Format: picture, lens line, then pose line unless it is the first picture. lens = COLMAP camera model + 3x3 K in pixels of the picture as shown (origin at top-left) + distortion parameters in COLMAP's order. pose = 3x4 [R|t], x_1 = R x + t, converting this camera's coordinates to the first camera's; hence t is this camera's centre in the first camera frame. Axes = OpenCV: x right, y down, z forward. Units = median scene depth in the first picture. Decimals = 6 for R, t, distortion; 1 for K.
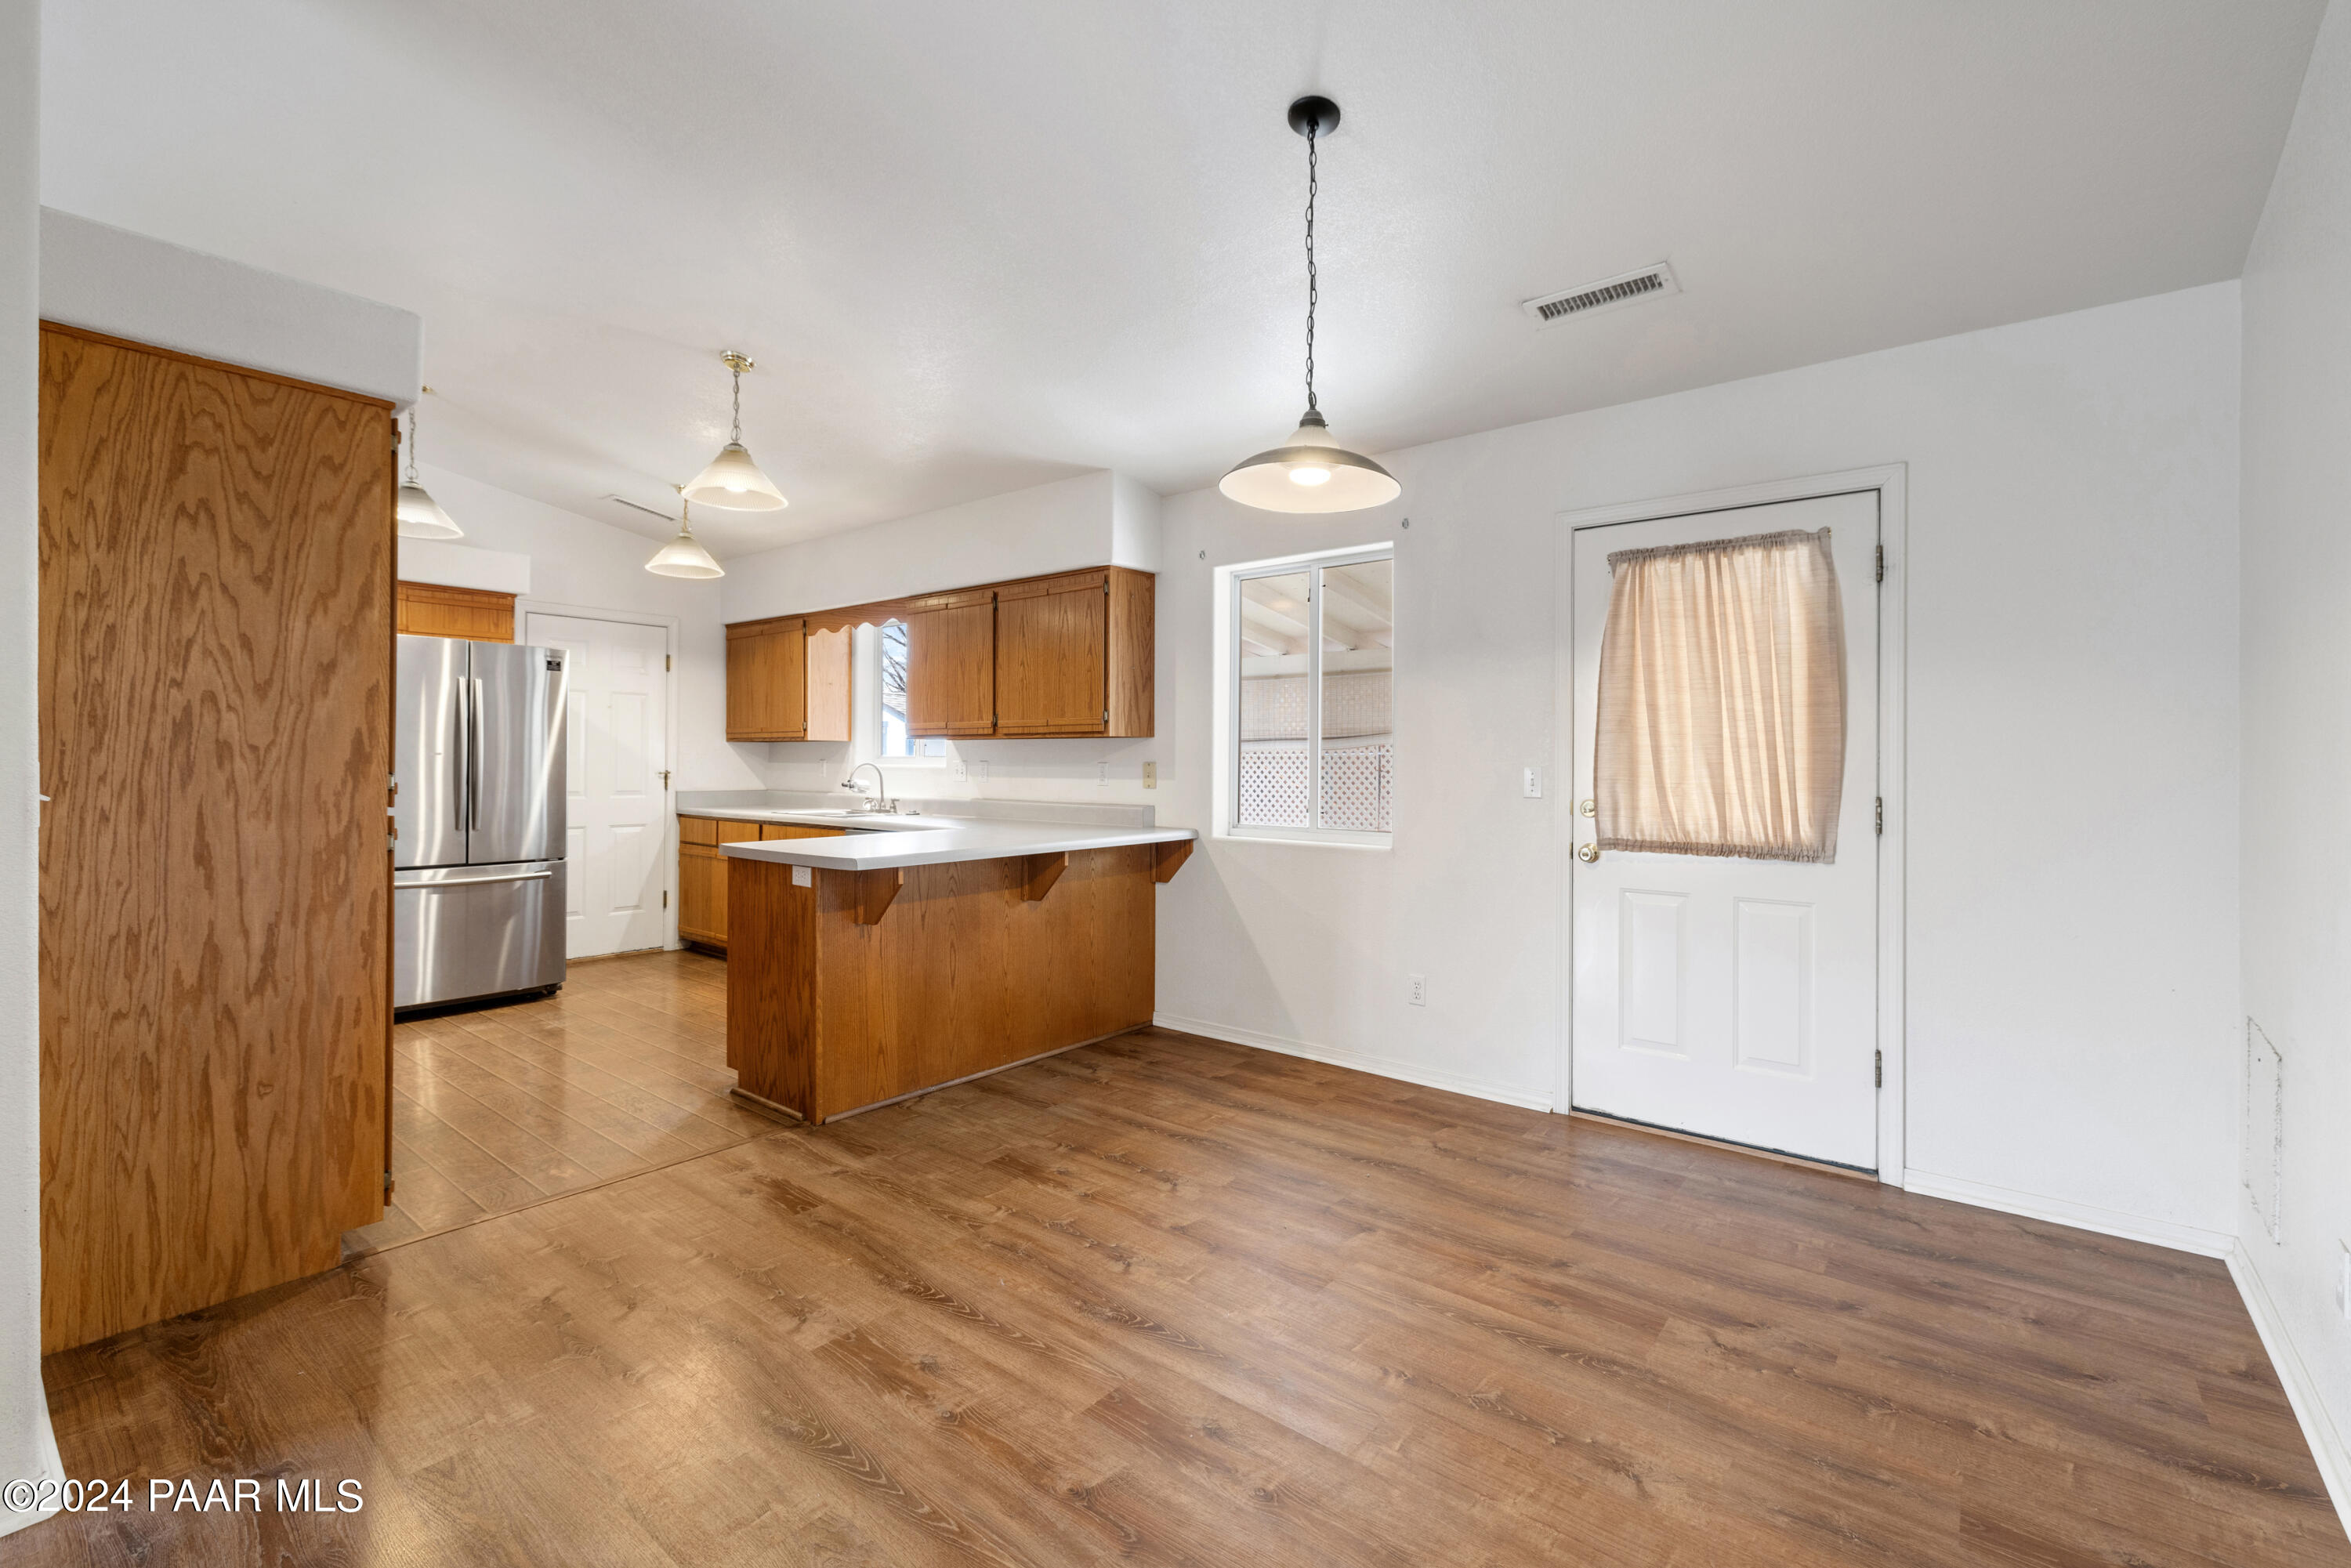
lens RADIAL K [[1038.8, 0, 1149.9], [0, 1038.8, 756.3], [0, 0, 1]] dist [-0.002635, 0.001126]
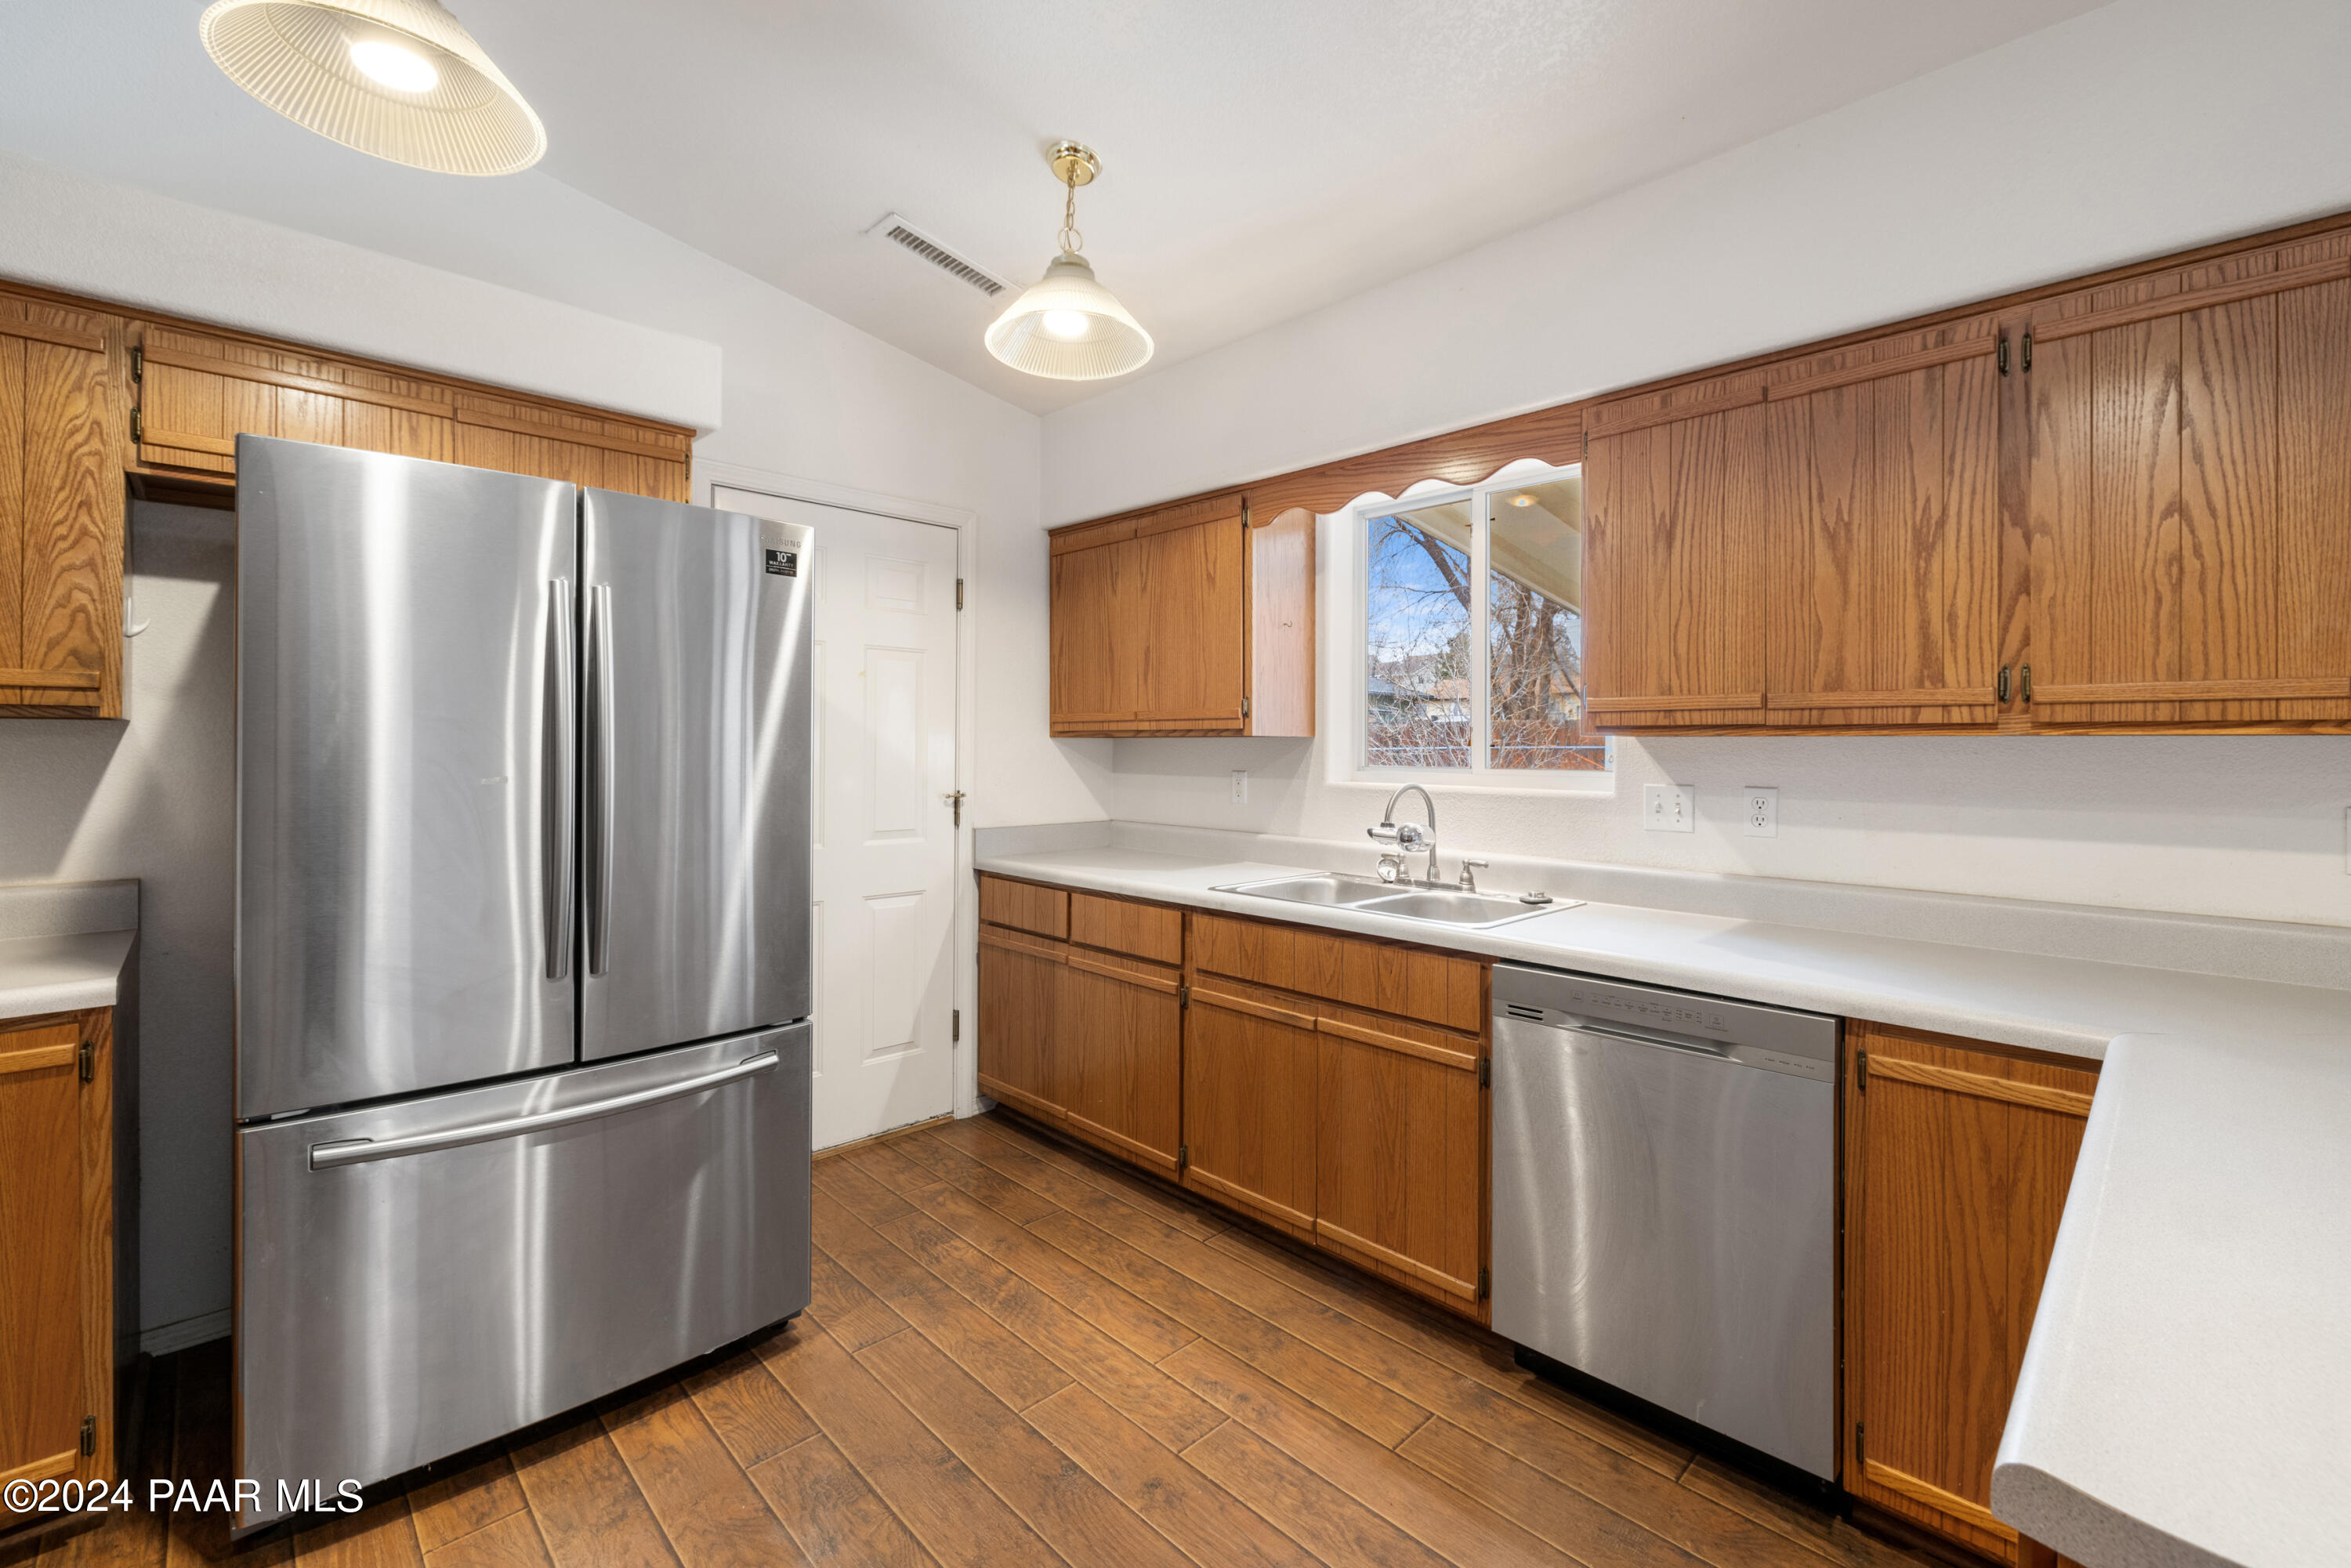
lens RADIAL K [[950.9, 0, 1134.8], [0, 950.9, 752.8], [0, 0, 1]] dist [0.000791, 0.000227]
pose [[0.992679, -0.002346, -0.120757, -0.478953], [0.003573, 0.999944, 0.009940, -0.017619], [0.120727, -0.010299, 0.992632, 0.789873]]
